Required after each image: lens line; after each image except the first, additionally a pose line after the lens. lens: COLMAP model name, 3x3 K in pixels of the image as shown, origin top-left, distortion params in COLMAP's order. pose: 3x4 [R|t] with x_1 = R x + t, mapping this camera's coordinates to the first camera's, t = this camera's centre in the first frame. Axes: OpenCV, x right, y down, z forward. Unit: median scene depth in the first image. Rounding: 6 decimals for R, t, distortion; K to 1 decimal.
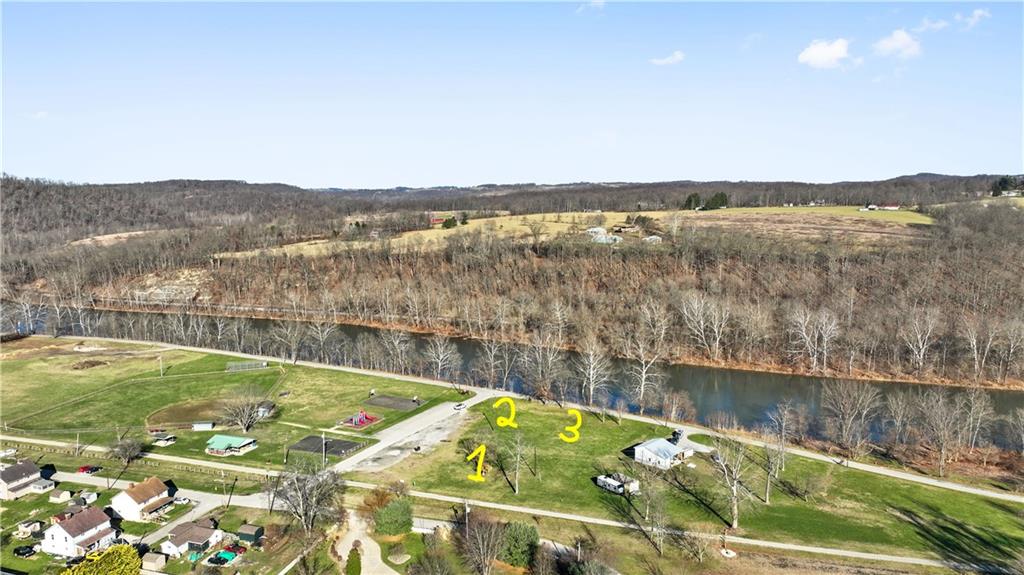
lens RADIAL K [[723.5, 0, 512.0], [0, 723.5, 287.5], [0, 0, 1]] dist [0.008636, 0.003286]
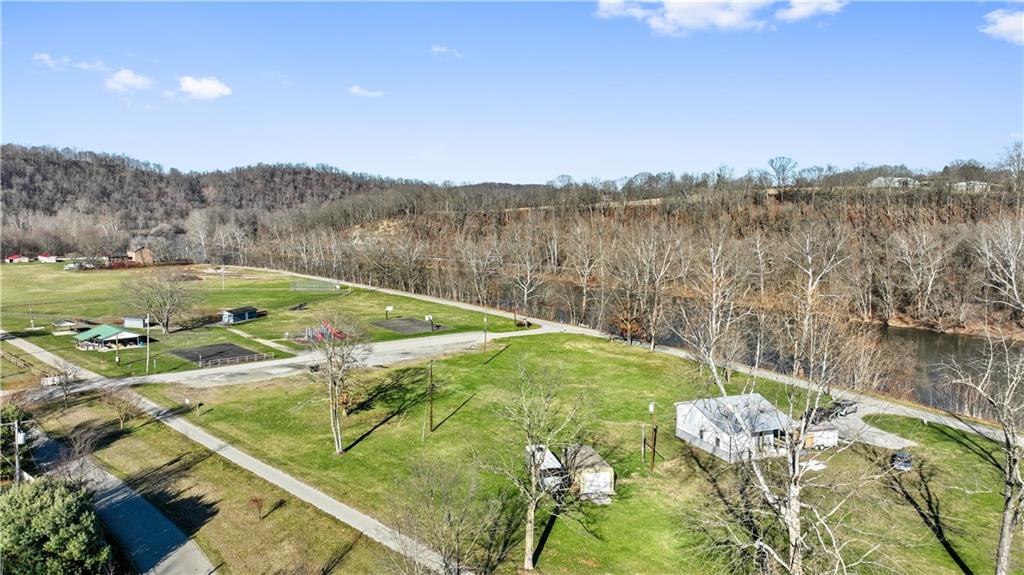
lens RADIAL K [[723.5, 0, 512.0], [0, 723.5, 287.5], [0, 0, 1]] dist [0.008636, 0.003286]
pose [[0.903087, 0.051267, -0.426388, 0.170475], [-0.063241, 0.997901, -0.013961, 0.108974], [0.424777, 0.039573, 0.904433, 0.380762]]
